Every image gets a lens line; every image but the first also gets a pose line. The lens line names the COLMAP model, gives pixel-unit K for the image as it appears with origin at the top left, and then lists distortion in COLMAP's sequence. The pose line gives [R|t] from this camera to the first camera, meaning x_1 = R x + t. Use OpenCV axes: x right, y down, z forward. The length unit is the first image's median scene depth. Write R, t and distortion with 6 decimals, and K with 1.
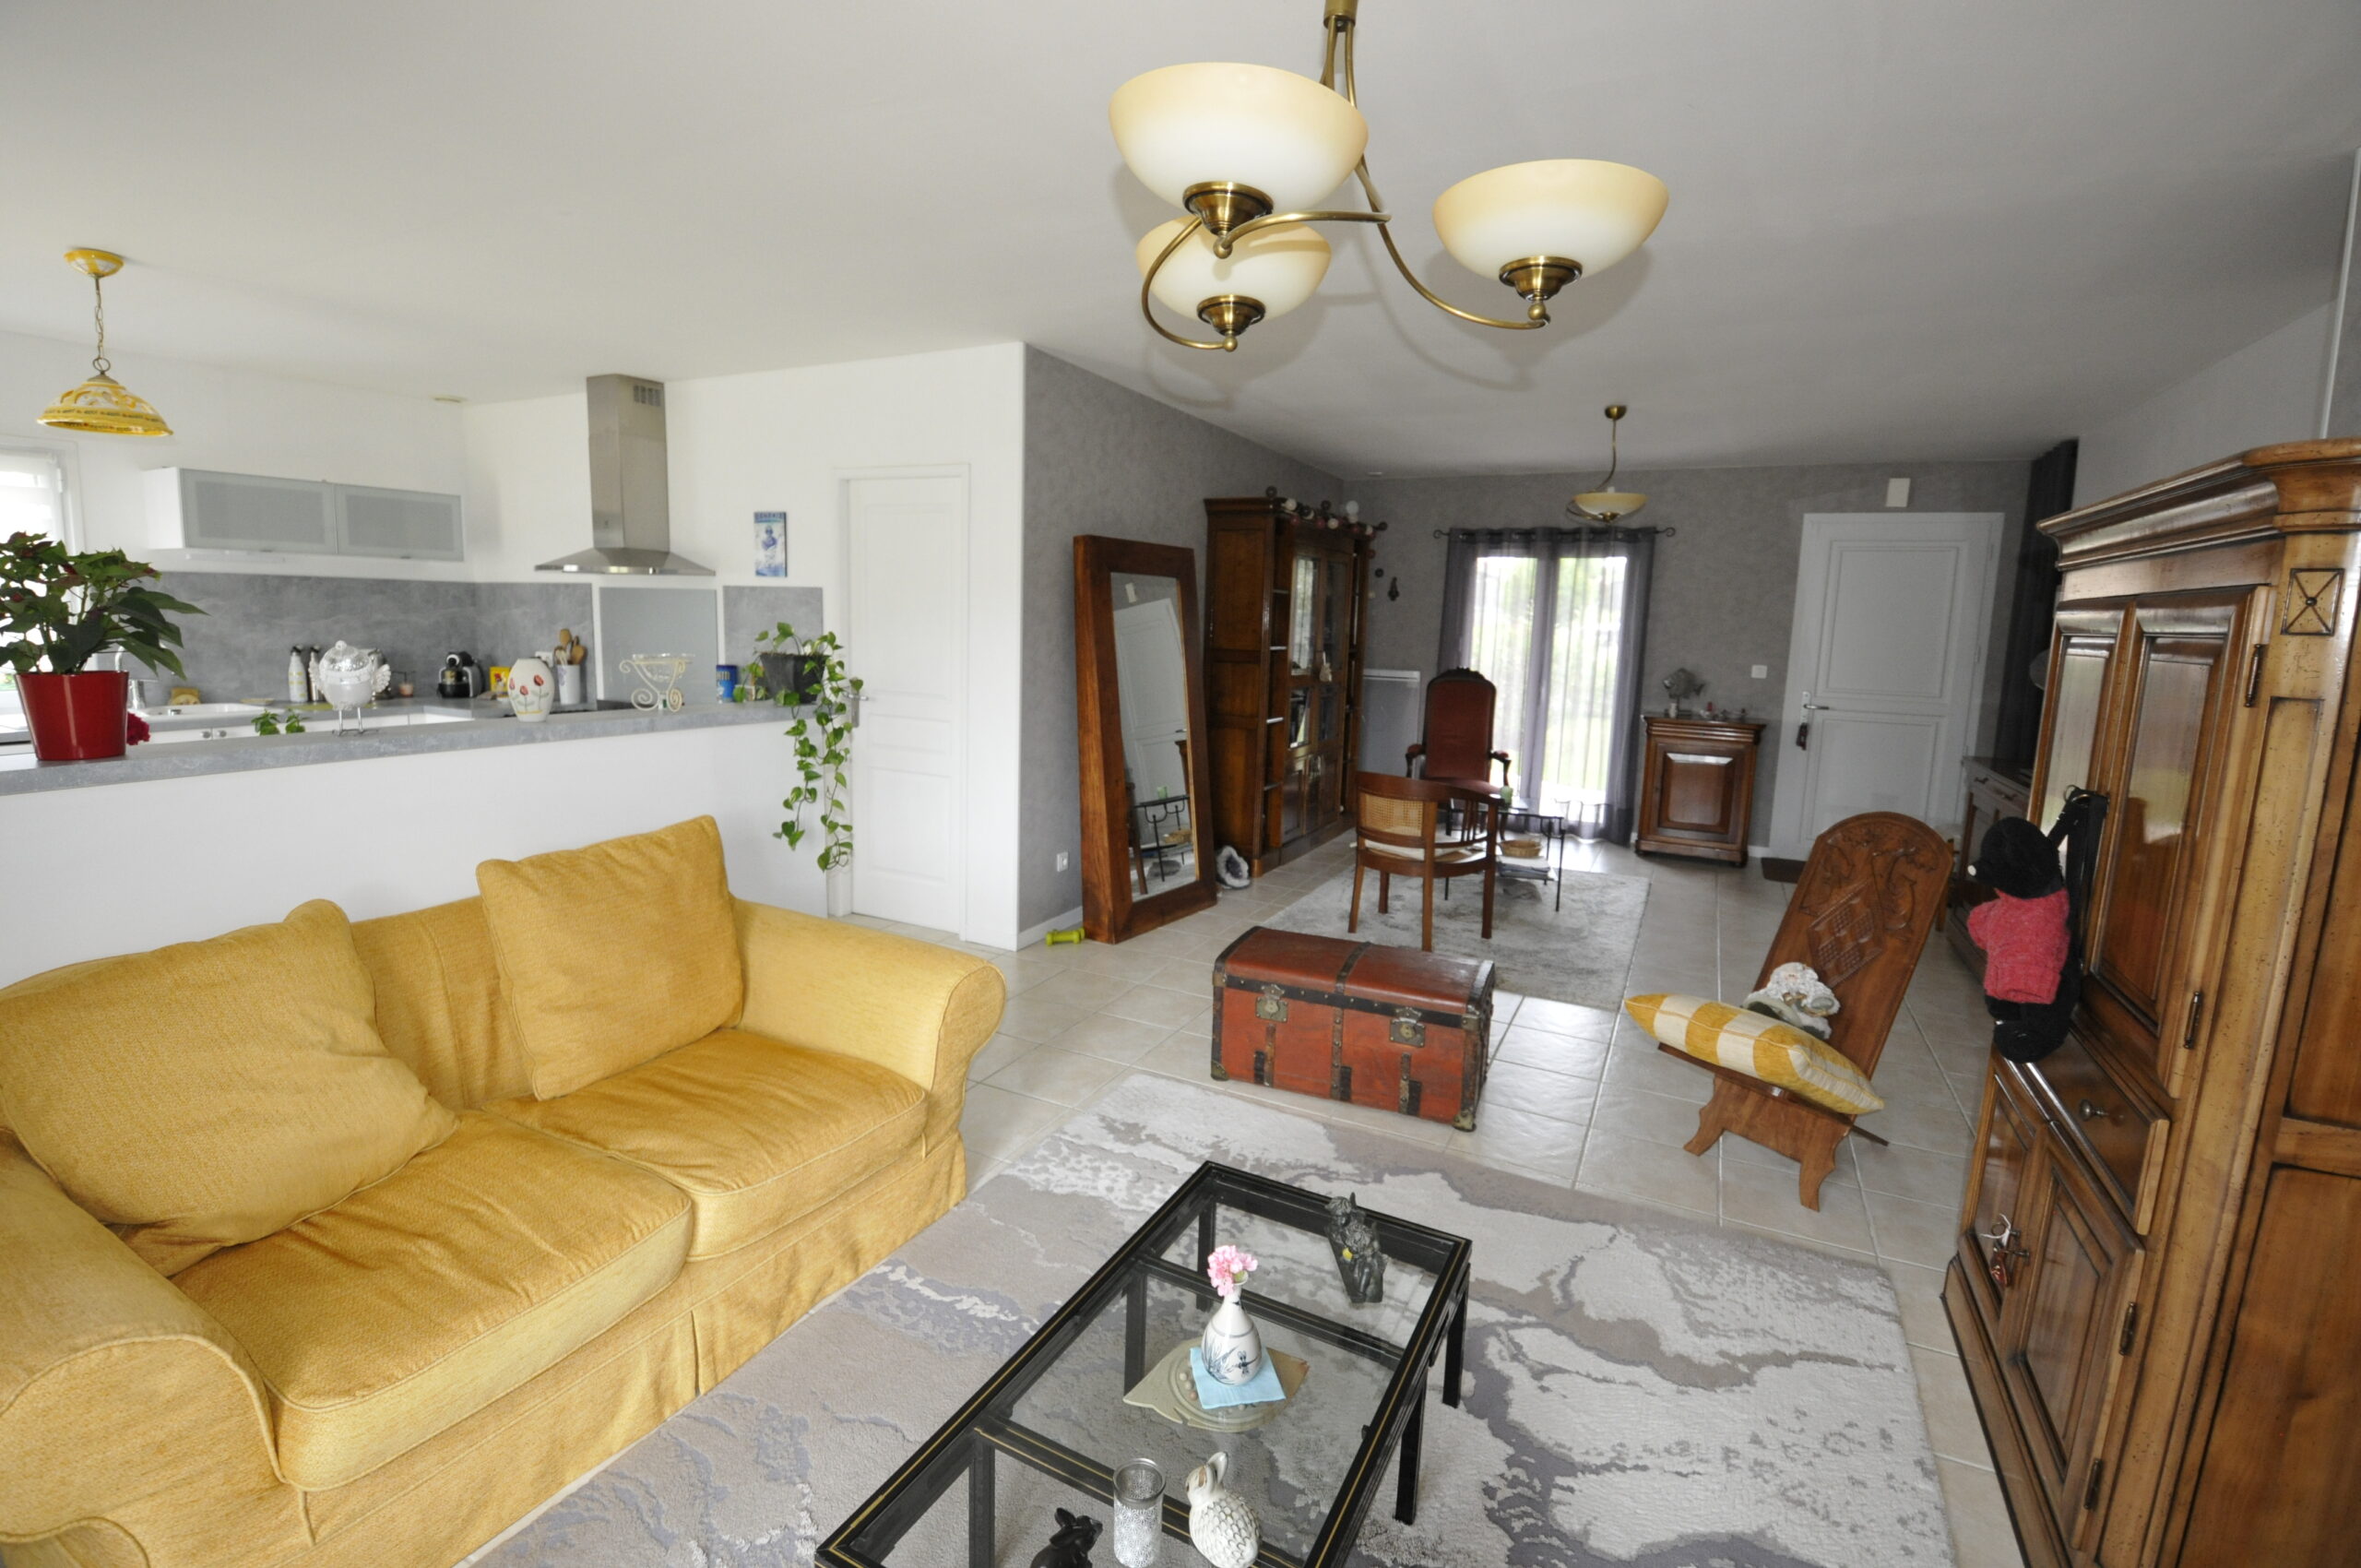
lens RADIAL K [[1036.6, 0, 1179.6], [0, 1036.6, 777.7], [0, 0, 1]] dist [0.001222, -0.017164]
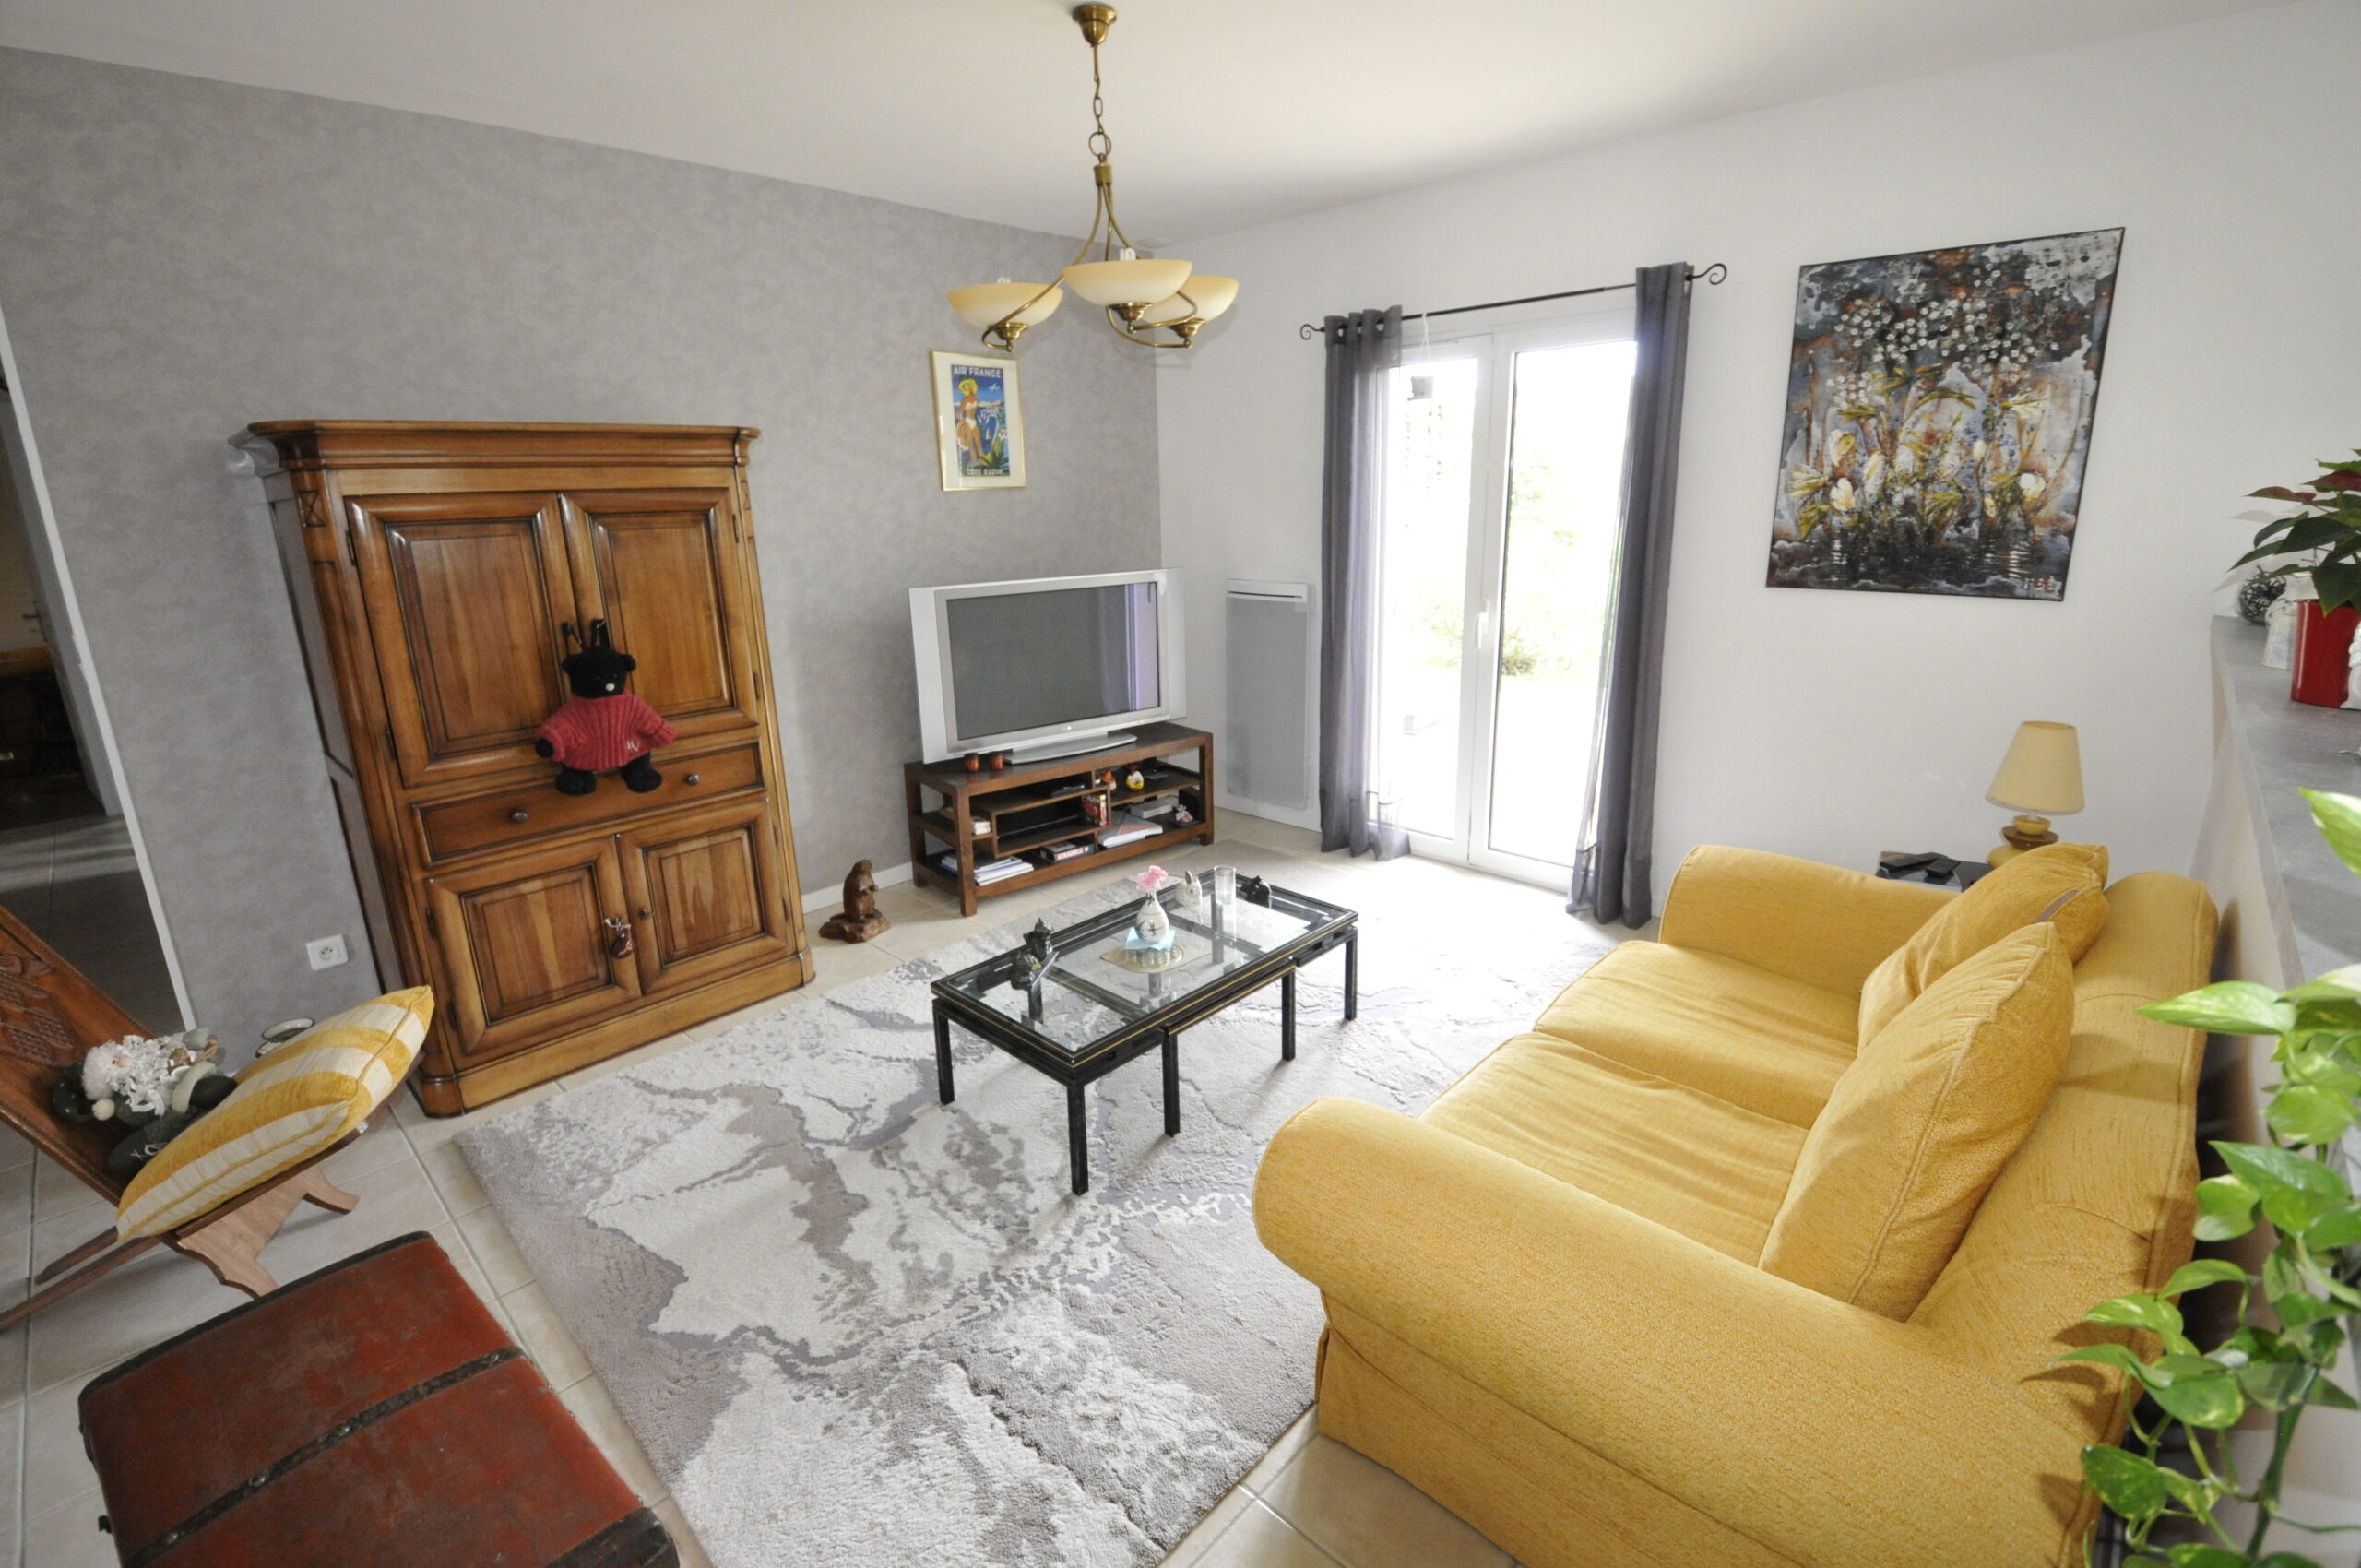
lens RADIAL K [[1036.6, 0, 1185.4], [0, 1036.6, 761.8], [0, 0, 1]] dist [0.001222, -0.017164]
pose [[-0.960893, -0.077347, 0.265898, -0.138839], [0.038411, 0.913691, 0.404591, -0.129529], [-0.274243, 0.398982, -0.874988, 0.742264]]
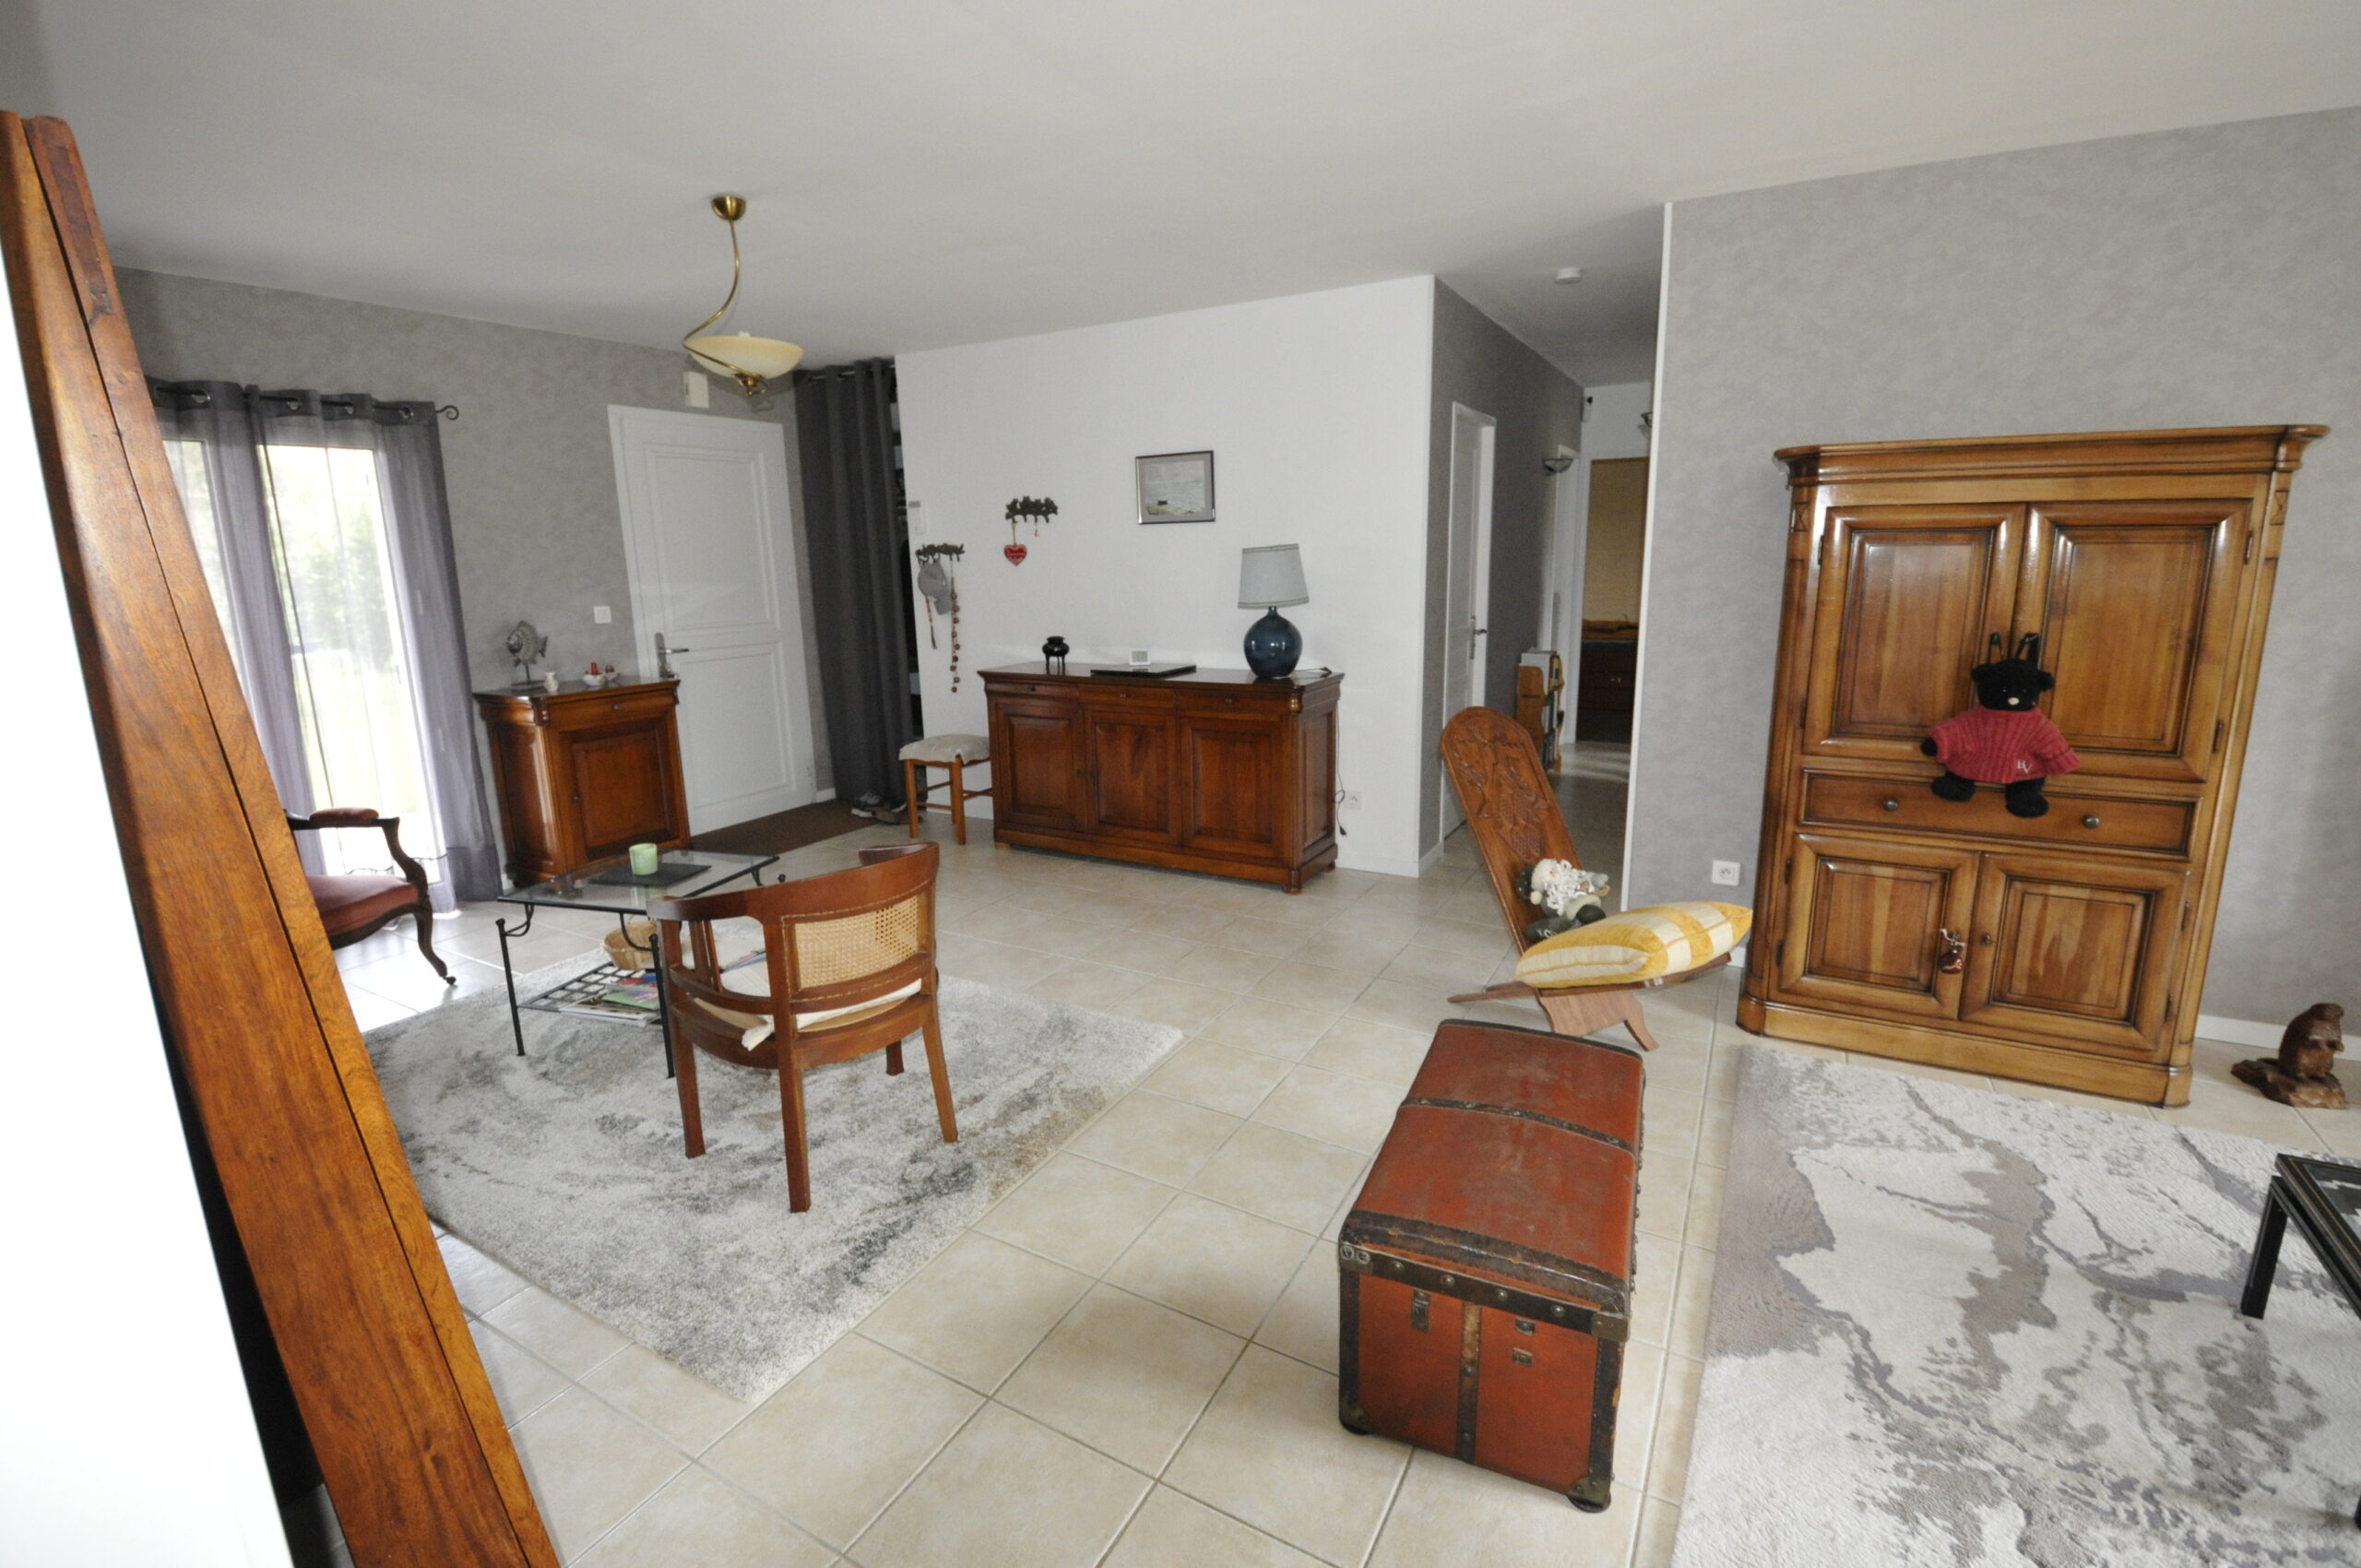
lens RADIAL K [[1036.6, 0, 1177.8], [0, 1036.6, 767.7], [0, 0, 1]] dist [0.001222, -0.017164]
pose [[0.045211, -0.234032, 0.971177, -0.235547], [0.177122, 0.958646, 0.222767, -0.118894], [-0.983150, 0.161945, 0.084794, 0.718252]]
